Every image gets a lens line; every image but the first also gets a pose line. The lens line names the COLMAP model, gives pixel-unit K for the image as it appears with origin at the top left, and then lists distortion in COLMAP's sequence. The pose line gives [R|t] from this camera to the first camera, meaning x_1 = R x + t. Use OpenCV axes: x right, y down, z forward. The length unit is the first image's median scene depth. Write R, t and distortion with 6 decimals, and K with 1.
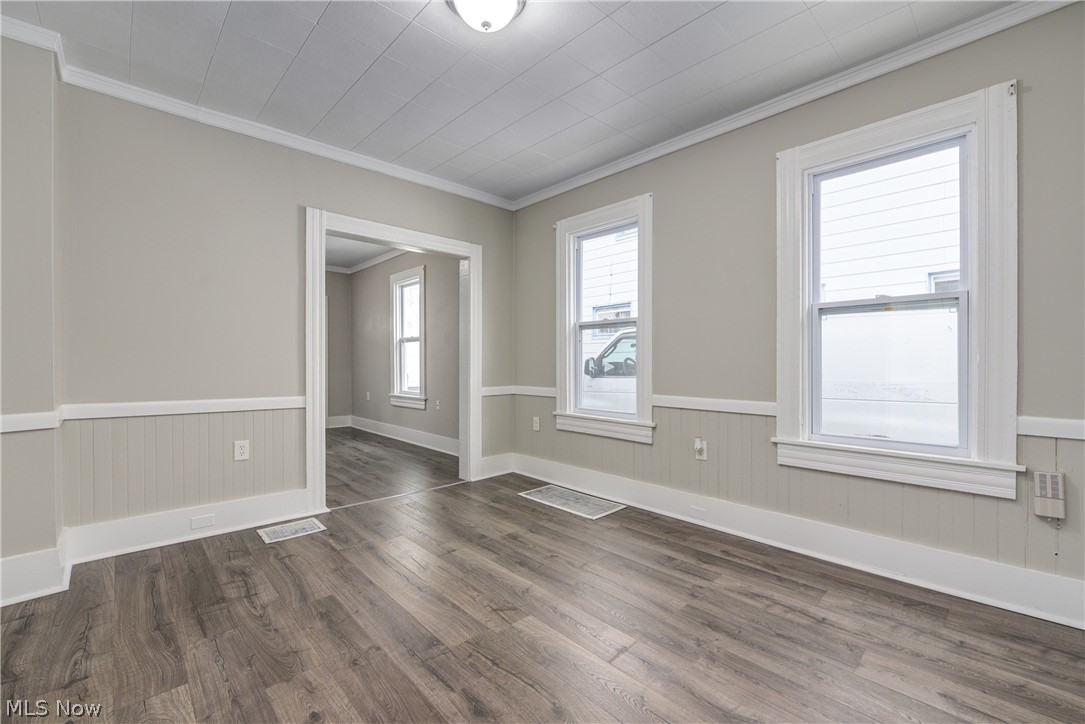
lens RADIAL K [[455.3, 0, 541.5], [0, 455.3, 362.9], [0, 0, 1]] dist [-0.009804, -0.000026]
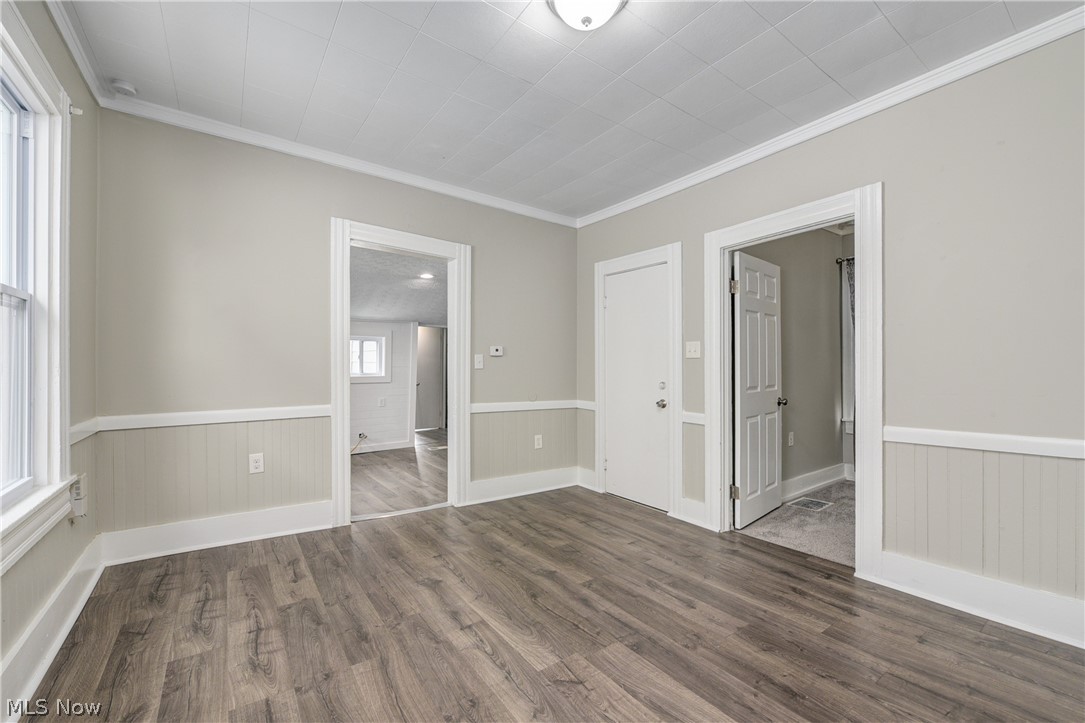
lens RADIAL K [[453.3, 0, 536.6], [0, 453.3, 380.1], [0, 0, 1]] dist [-0.012196, -0.000144]
pose [[-0.989596, -0.004676, 0.143797, -0.147183], [0.000161, 0.999435, 0.033613, -0.027665], [-0.143873, 0.033286, -0.989036, 1.901431]]
